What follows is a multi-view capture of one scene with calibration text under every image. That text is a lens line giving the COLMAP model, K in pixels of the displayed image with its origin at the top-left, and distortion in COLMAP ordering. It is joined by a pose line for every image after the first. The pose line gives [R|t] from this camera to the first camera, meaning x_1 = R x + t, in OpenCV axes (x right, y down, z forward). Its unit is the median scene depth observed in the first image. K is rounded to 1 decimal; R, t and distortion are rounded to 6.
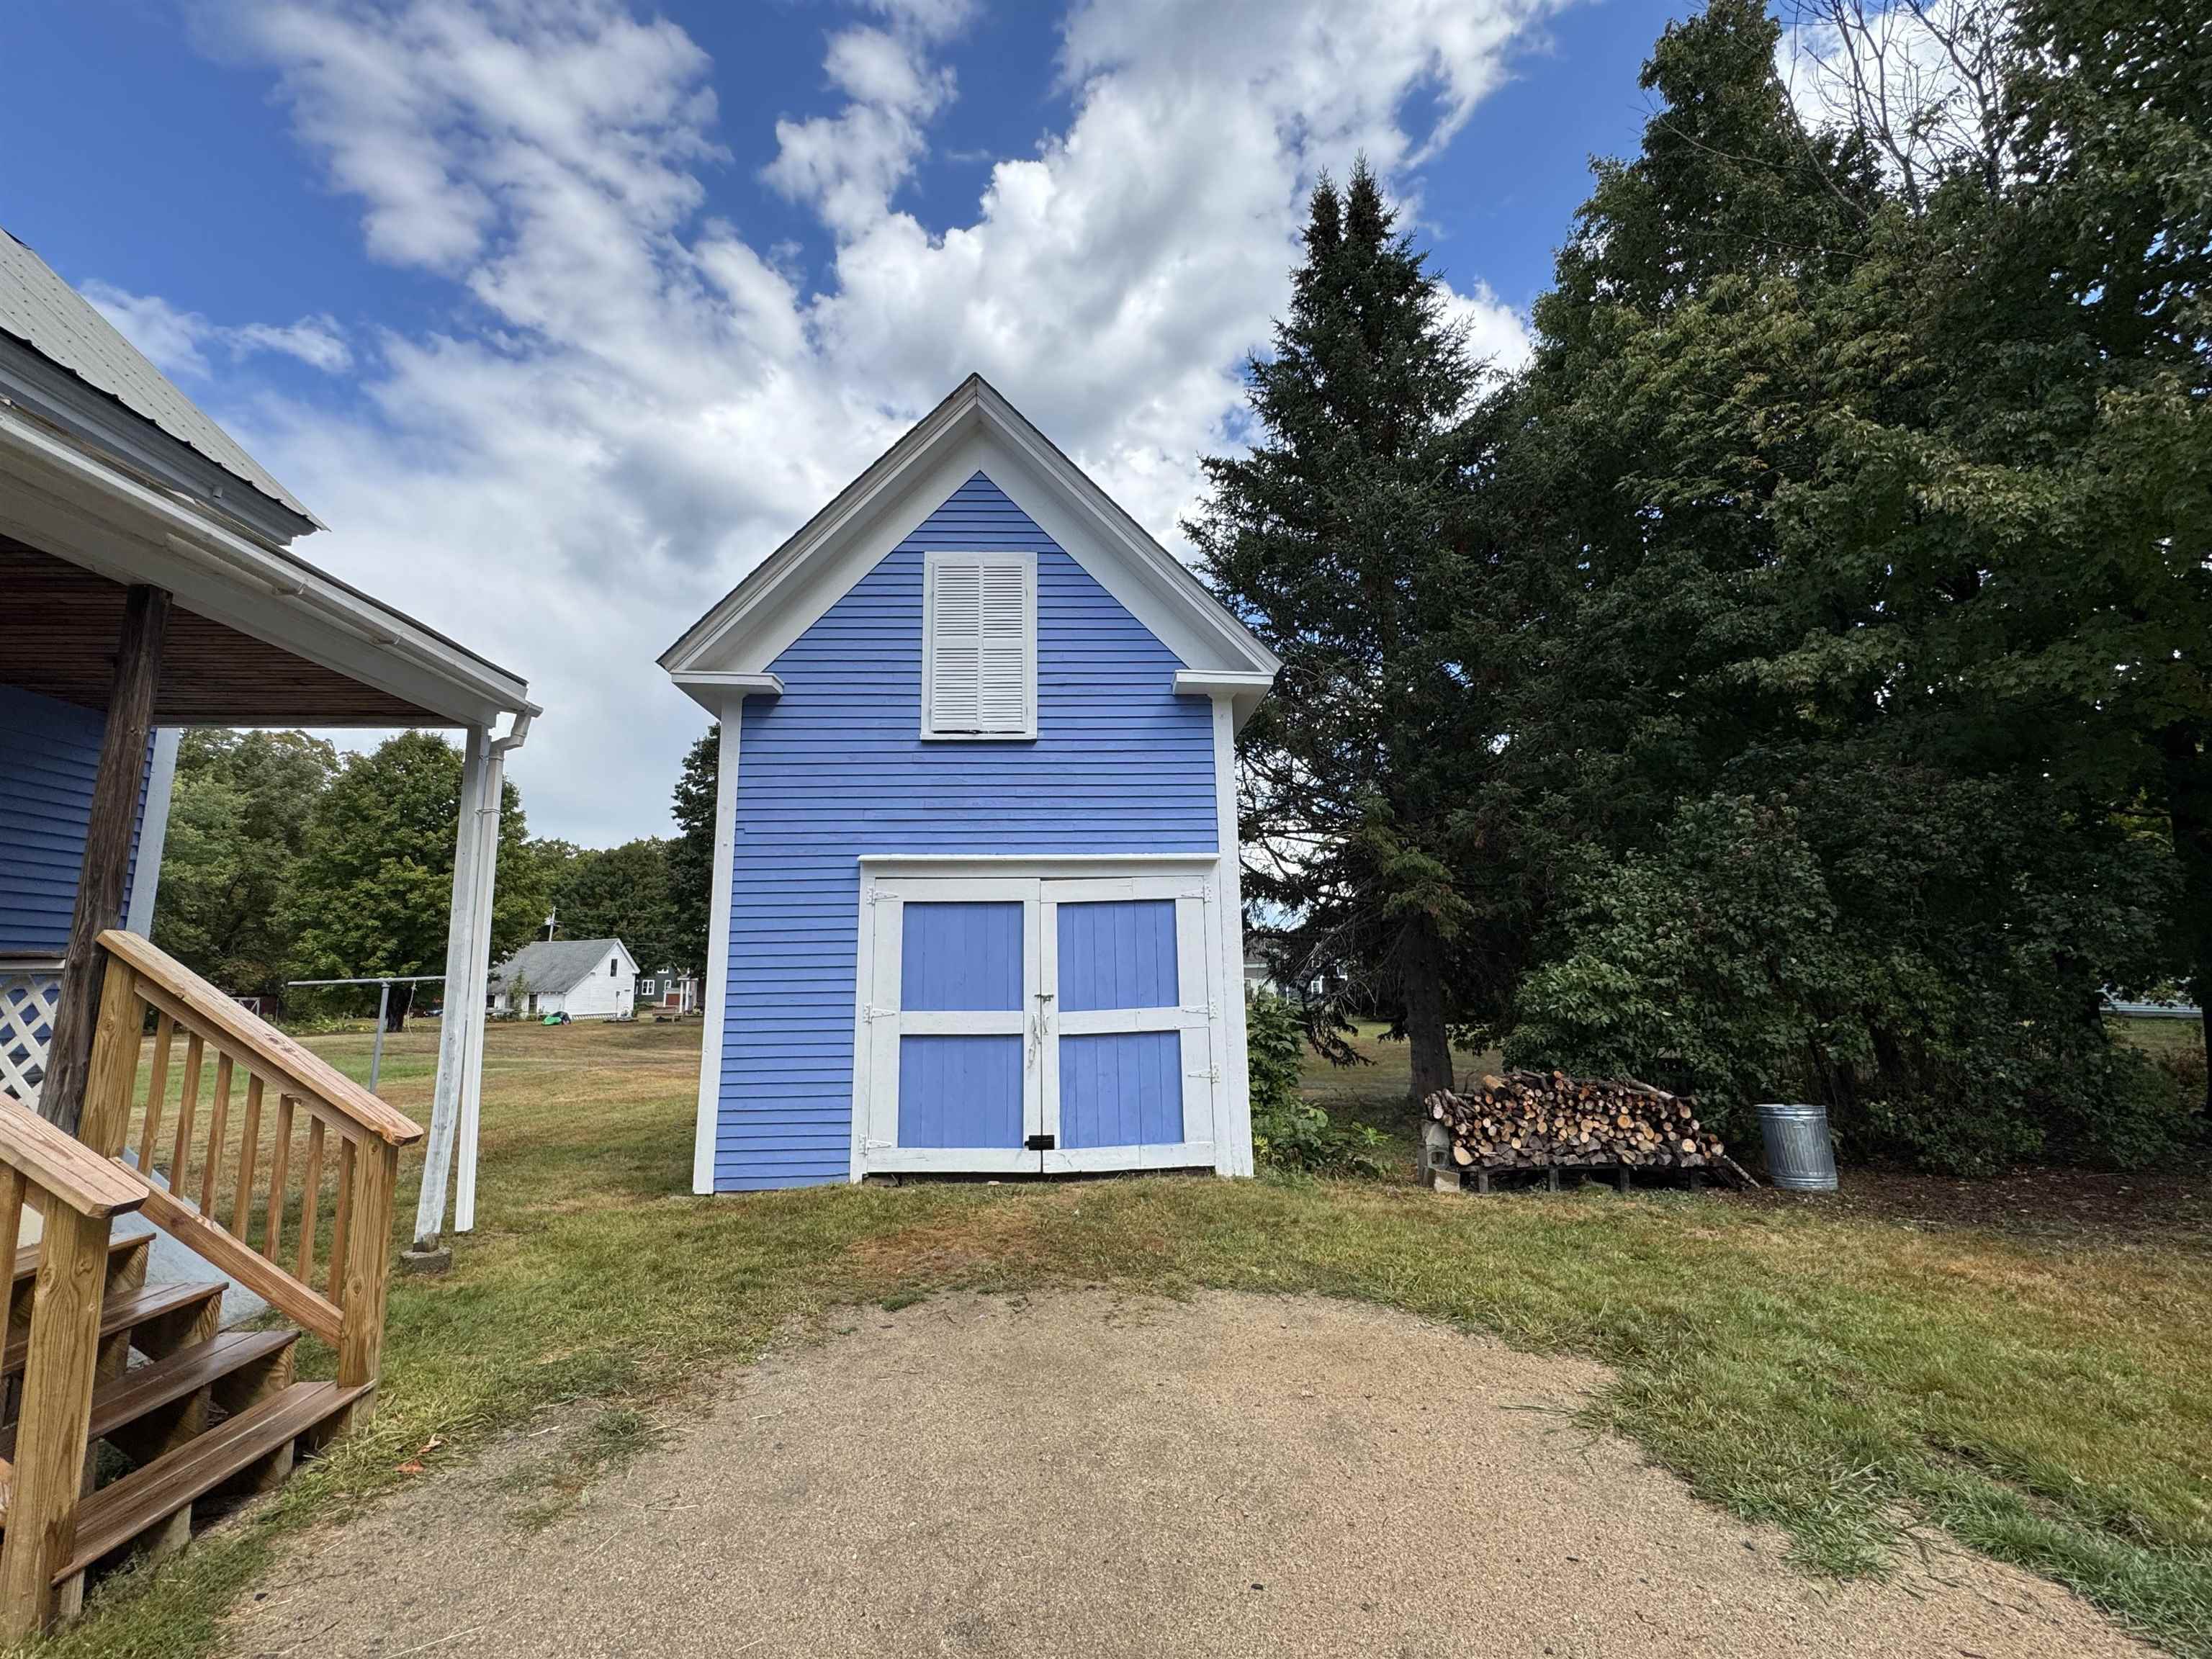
lens RADIAL K [[922.4, 0, 1104.3], [0, 922.4, 836.6], [0, 0, 1]] dist [0.002540, 0.000548]
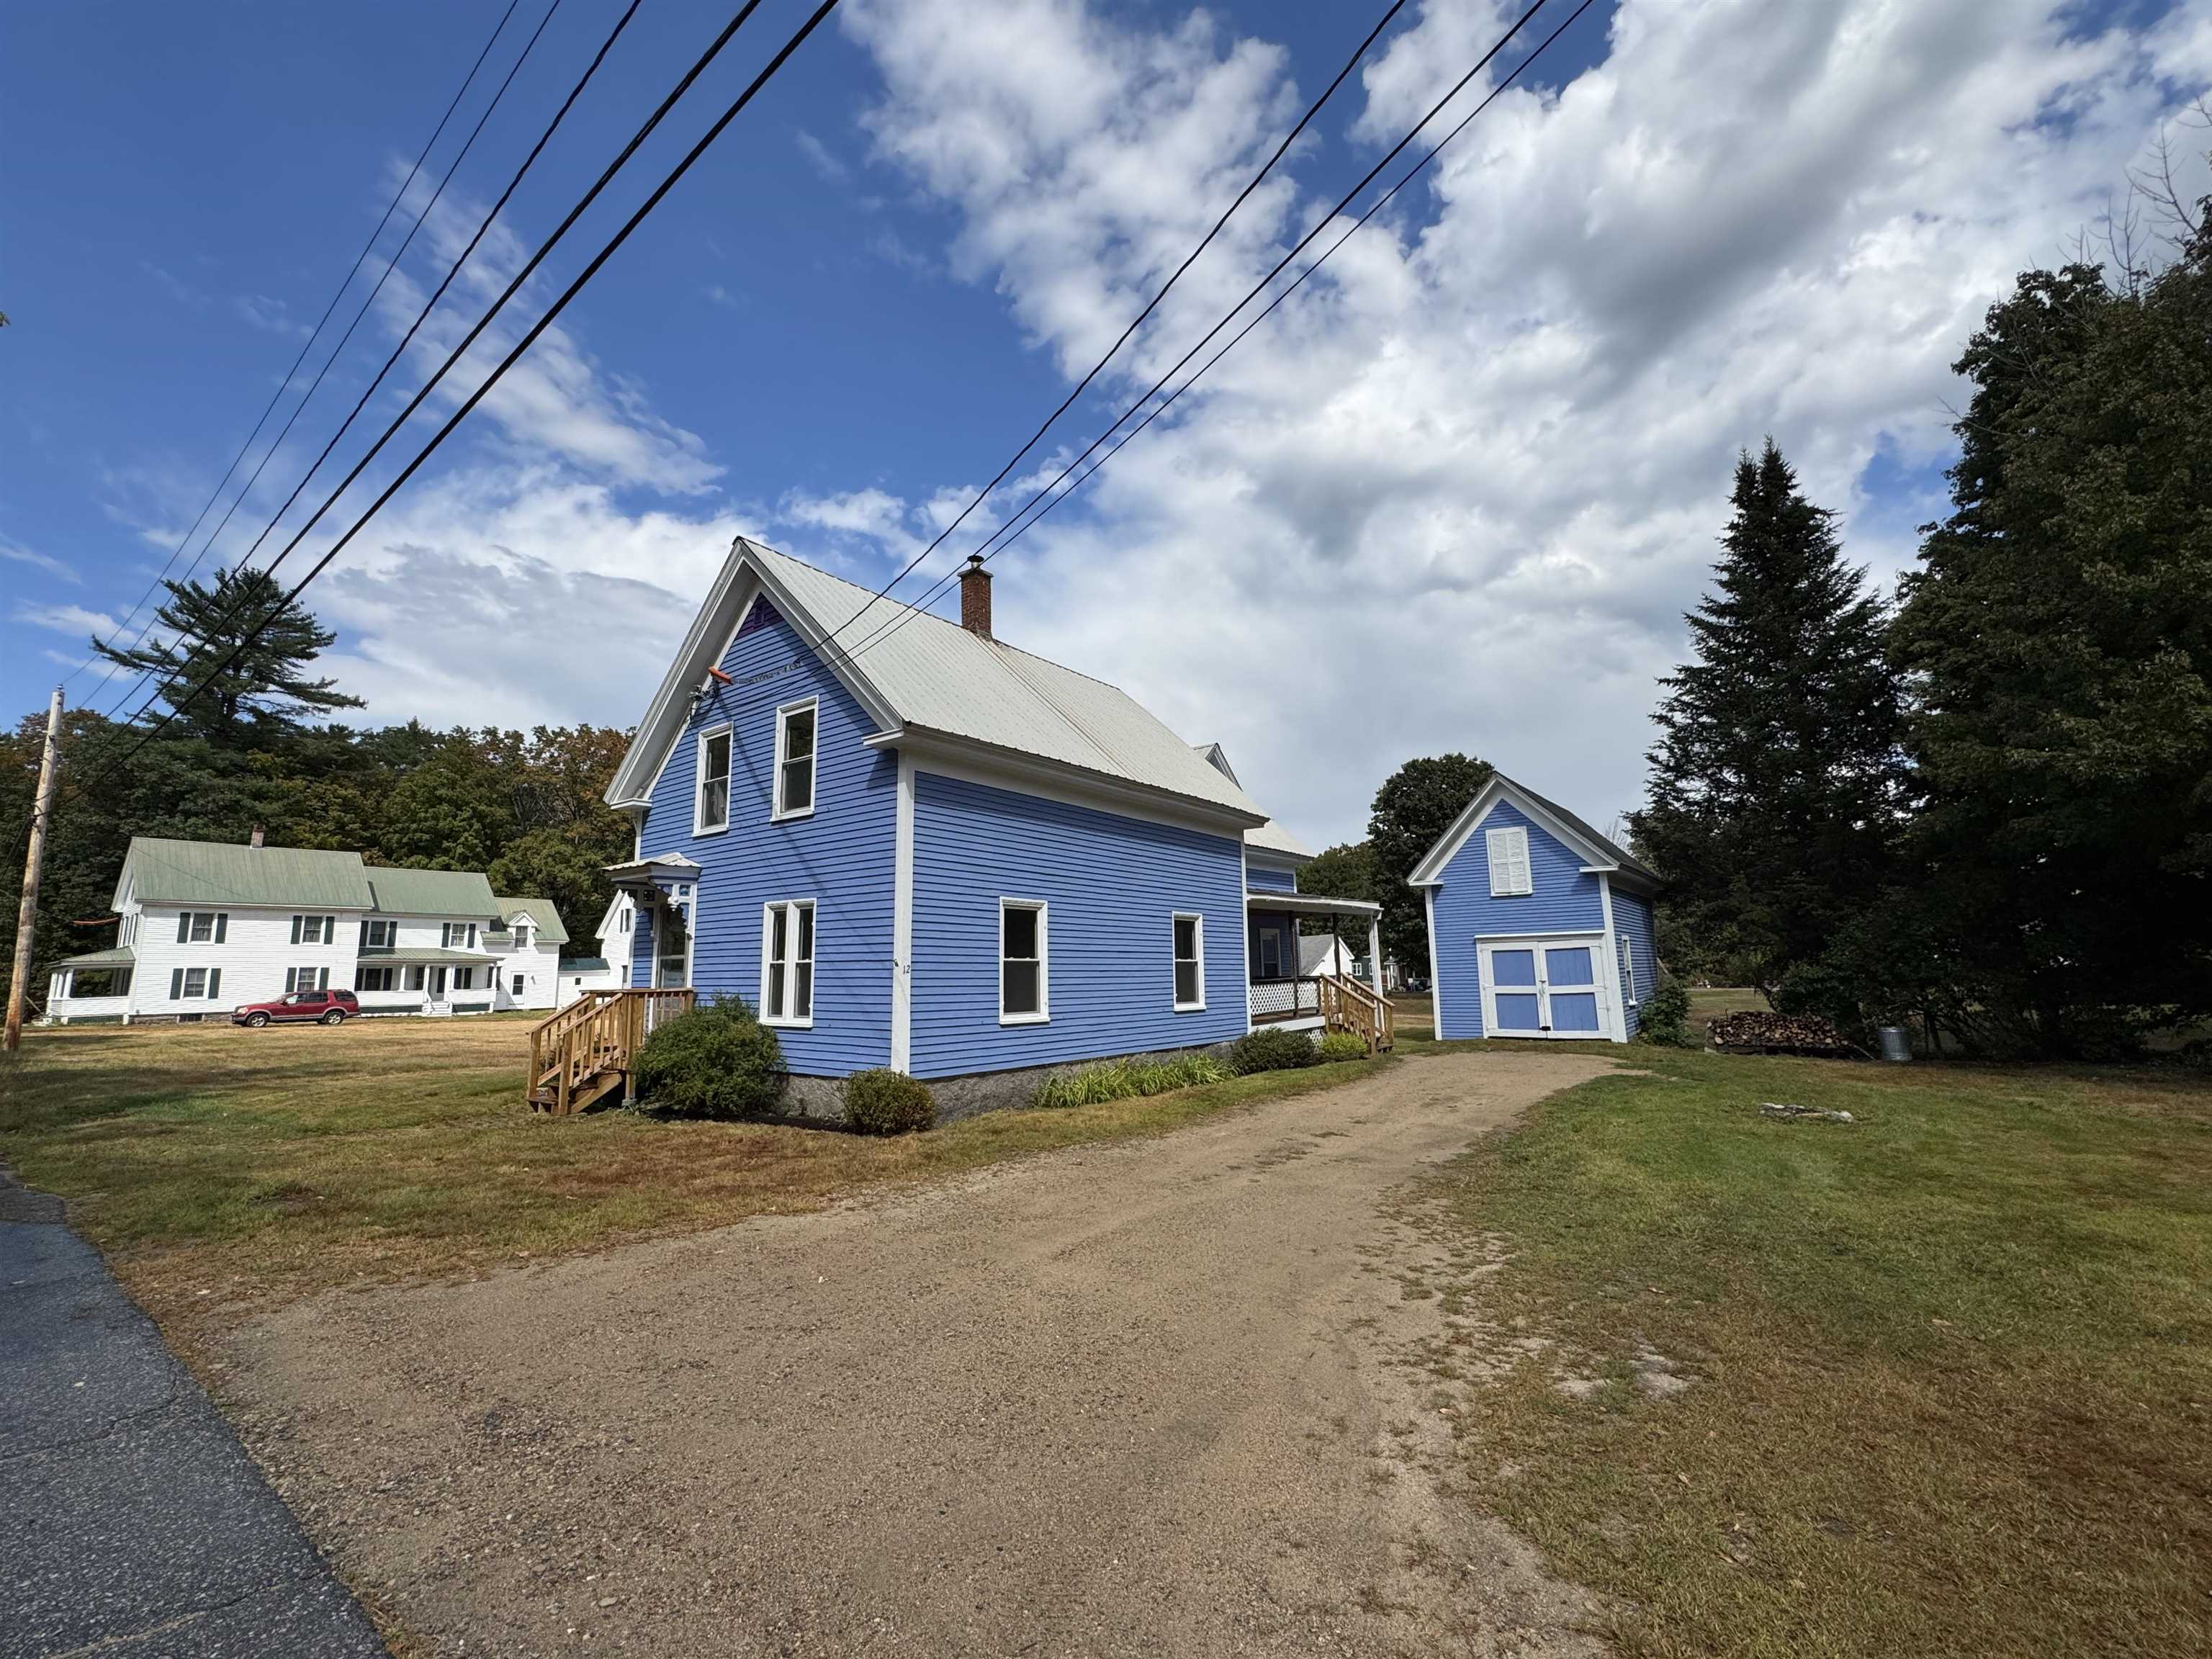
lens RADIAL K [[922.4, 0, 1104.3], [0, 922.4, 836.6], [0, 0, 1]] dist [0.002540, 0.000548]
pose [[0.763354, -0.100386, -0.638133, 0.786181], [0.120675, 0.992622, -0.011796, -0.419589], [0.634609, -0.068002, 0.769836, -2.130330]]
